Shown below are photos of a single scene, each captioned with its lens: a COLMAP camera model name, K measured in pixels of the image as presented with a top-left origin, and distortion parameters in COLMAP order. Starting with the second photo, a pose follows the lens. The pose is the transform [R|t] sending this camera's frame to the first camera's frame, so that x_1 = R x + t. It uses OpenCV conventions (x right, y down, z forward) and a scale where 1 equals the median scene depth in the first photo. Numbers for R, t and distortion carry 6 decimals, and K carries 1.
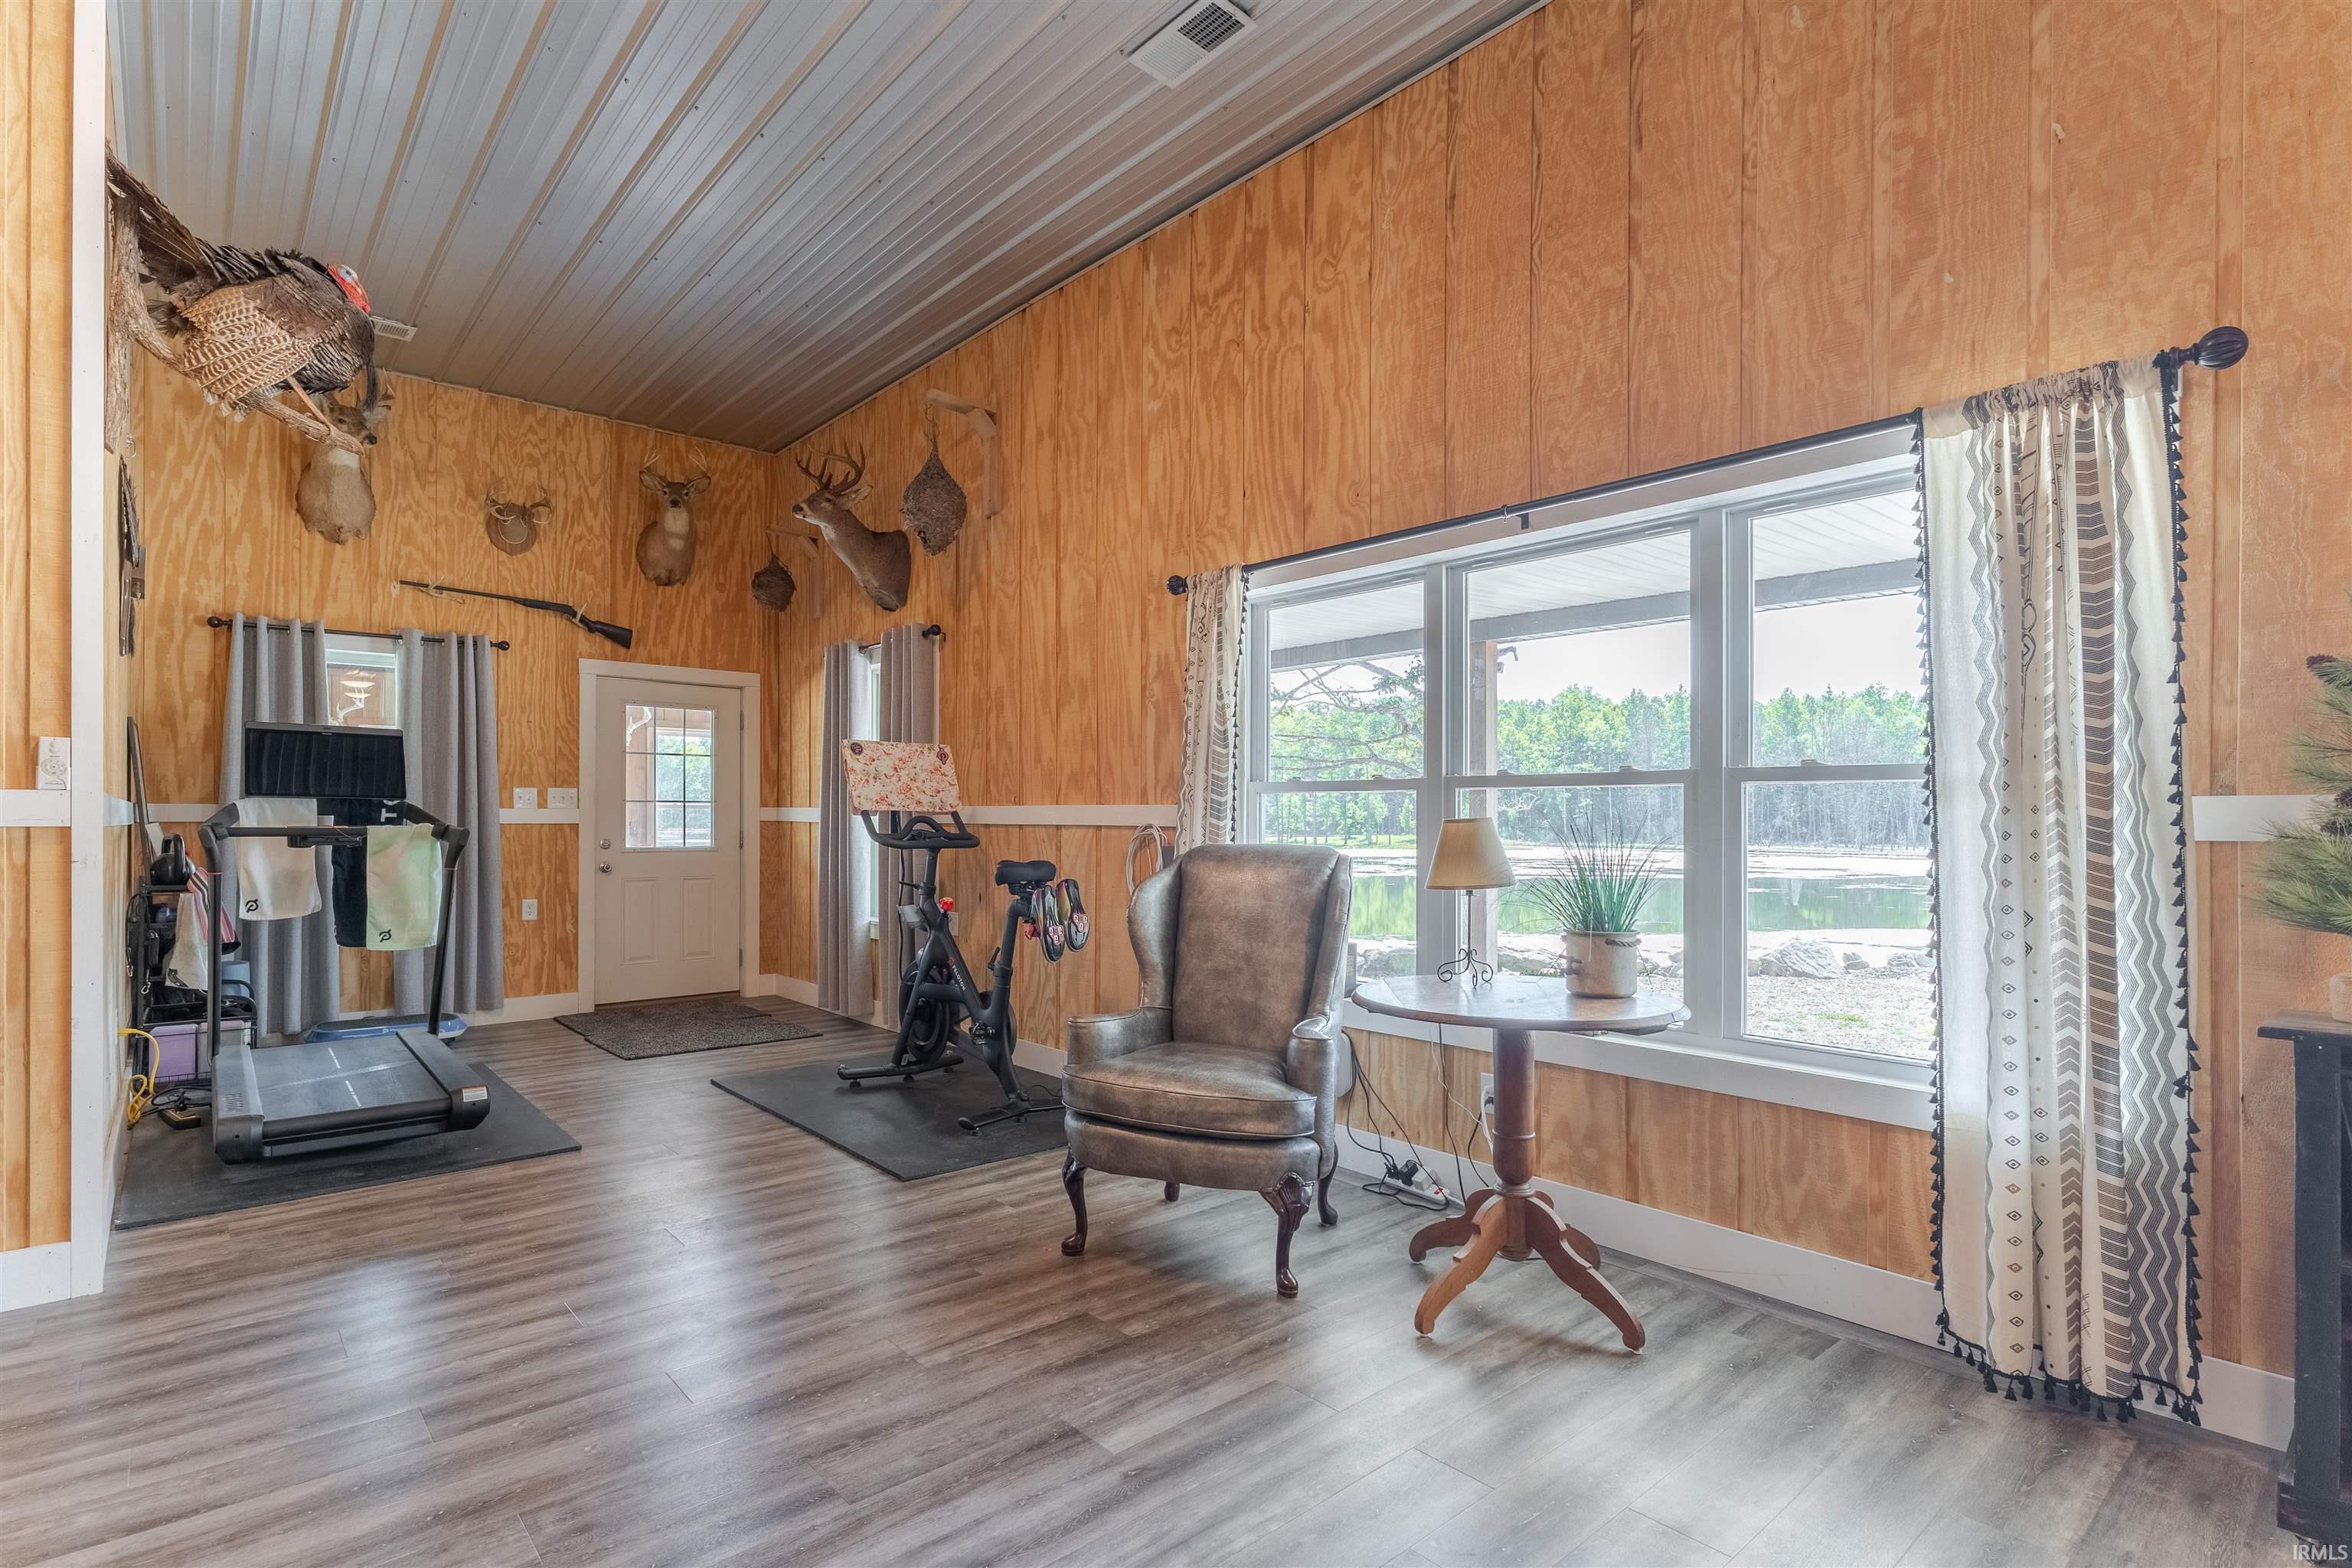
lens RADIAL K [[1144.9, 0, 1164.7], [0, 1144.9, 812.4], [0, 0, 1]] dist [0.002294, 0.000384]
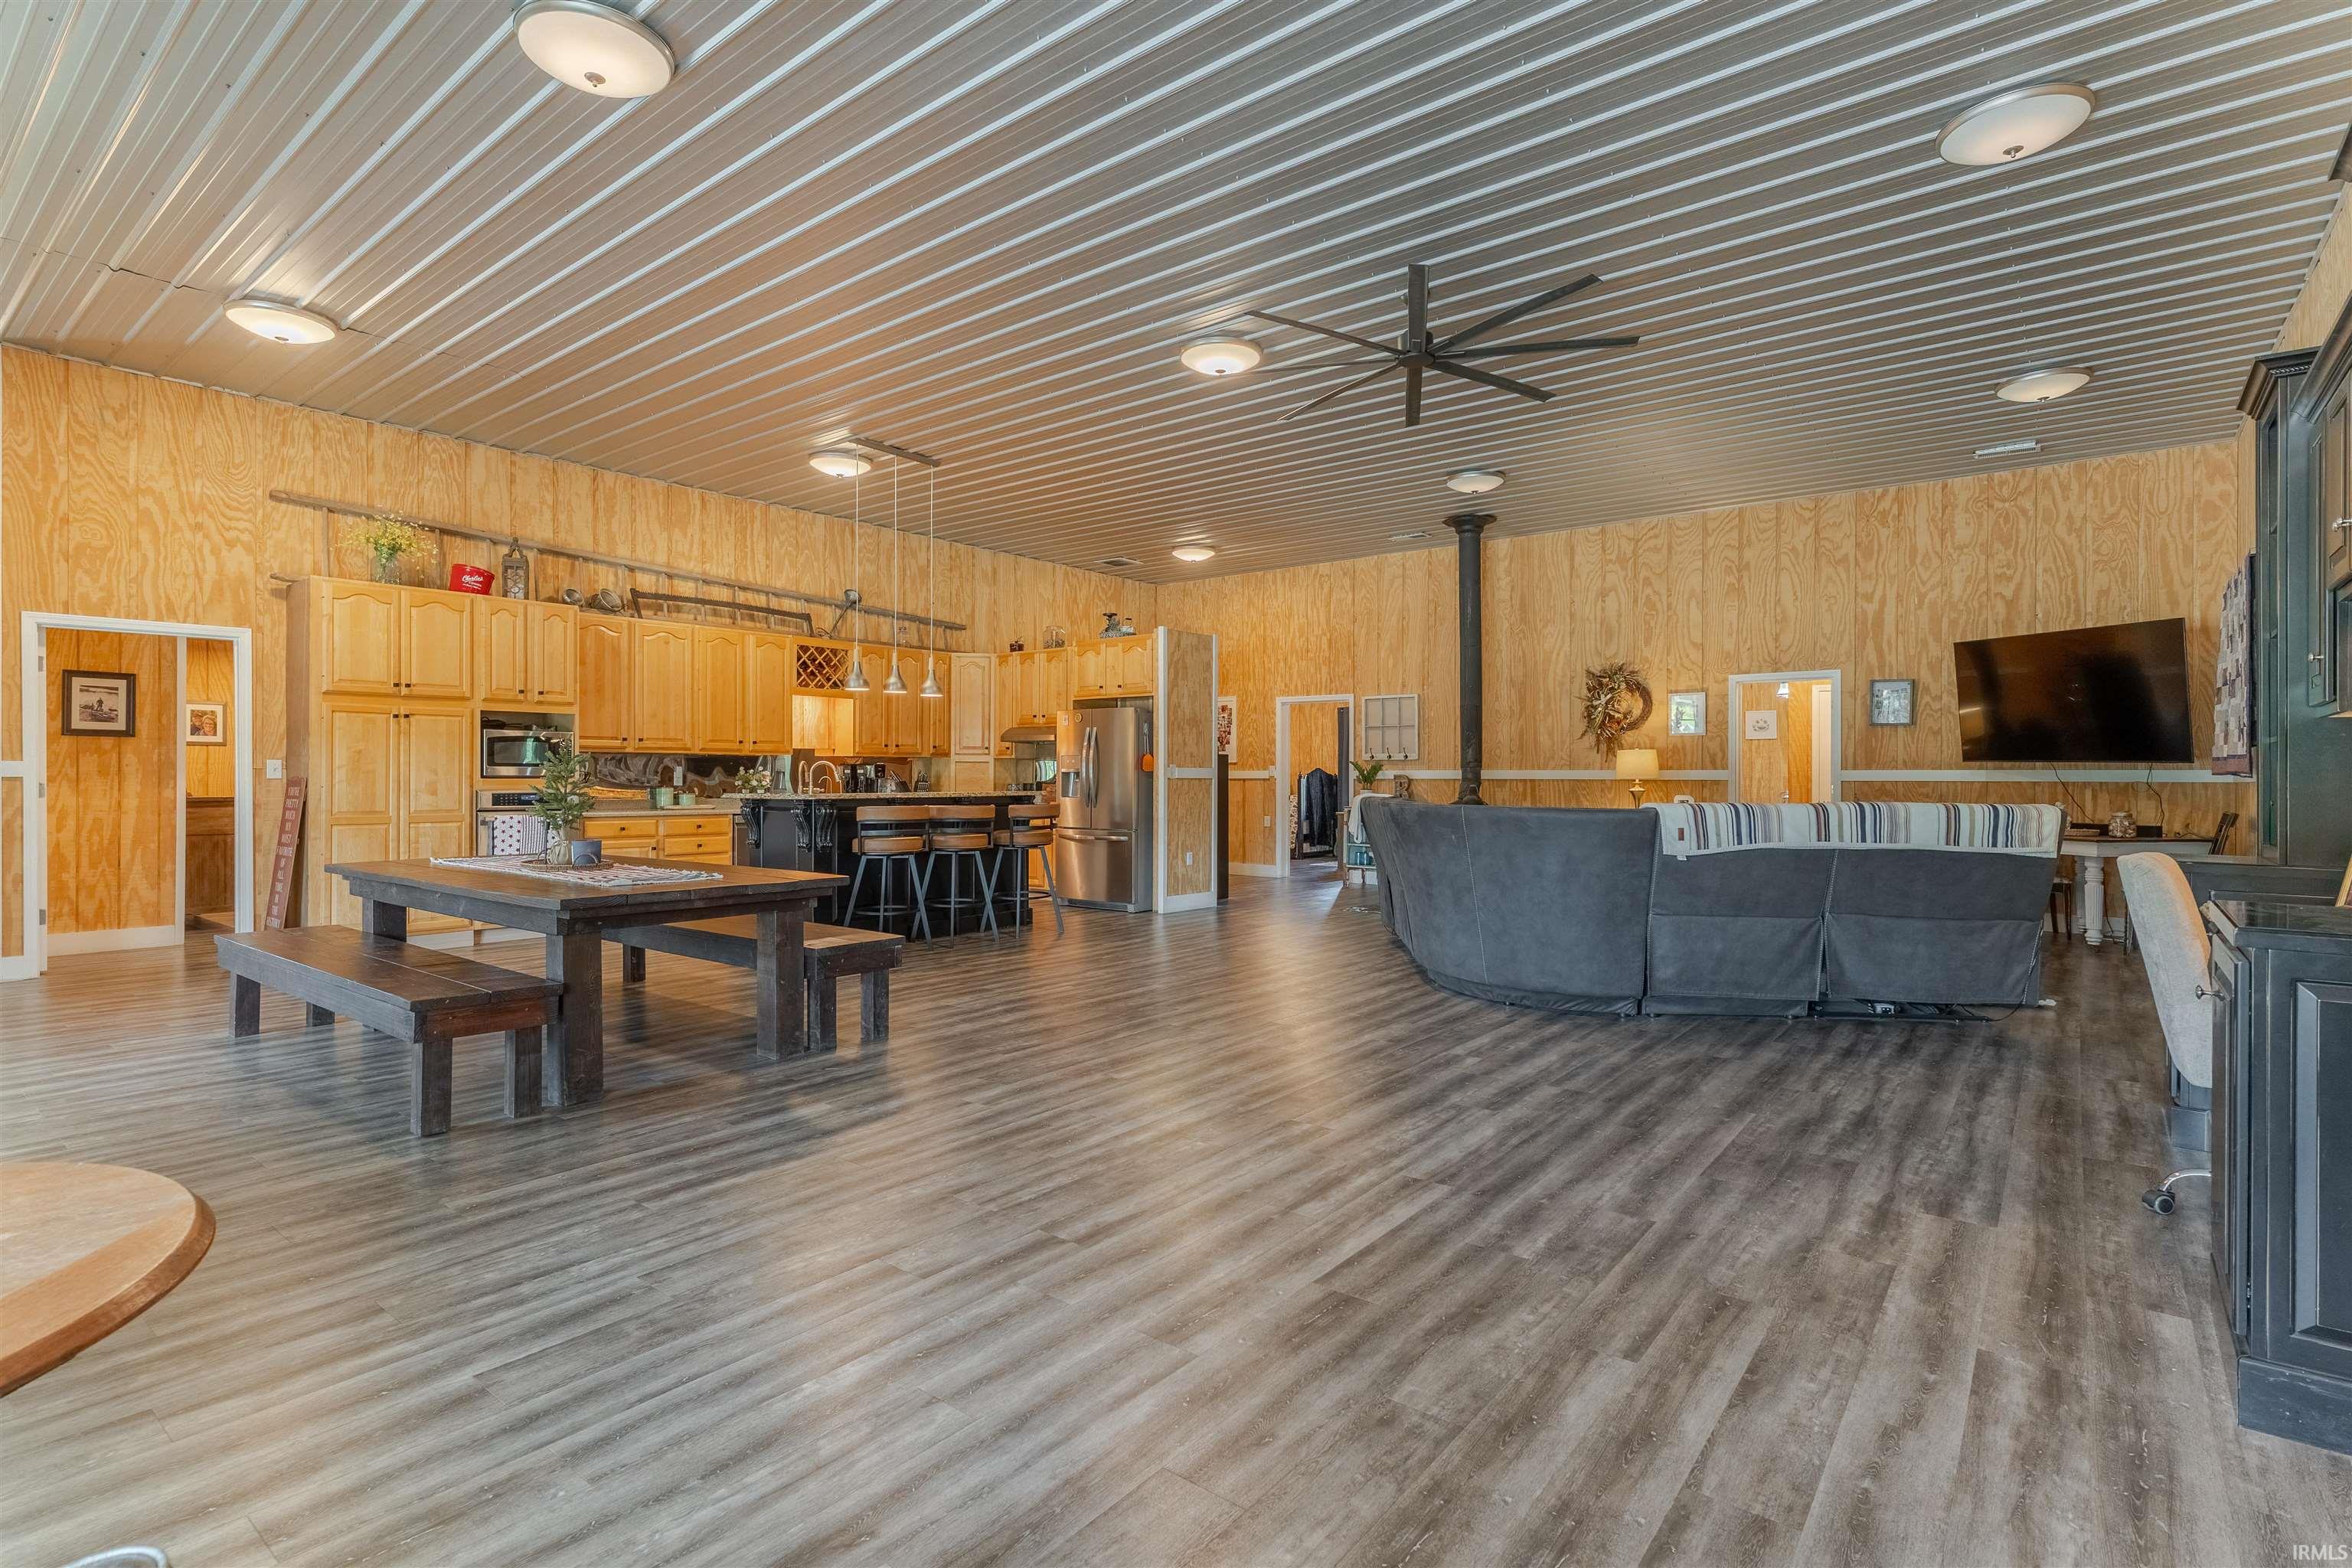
lens RADIAL K [[1128.2, 0, 1170.0], [0, 1128.2, 781.7], [0, 0, 1]] dist [0.004139, 0.000719]
pose [[-0.983481, -0.000990, -0.181010, -0.048539], [-0.001596, 0.999994, 0.003201, 0.004131], [0.181006, 0.003437, -0.983476, 0.914546]]
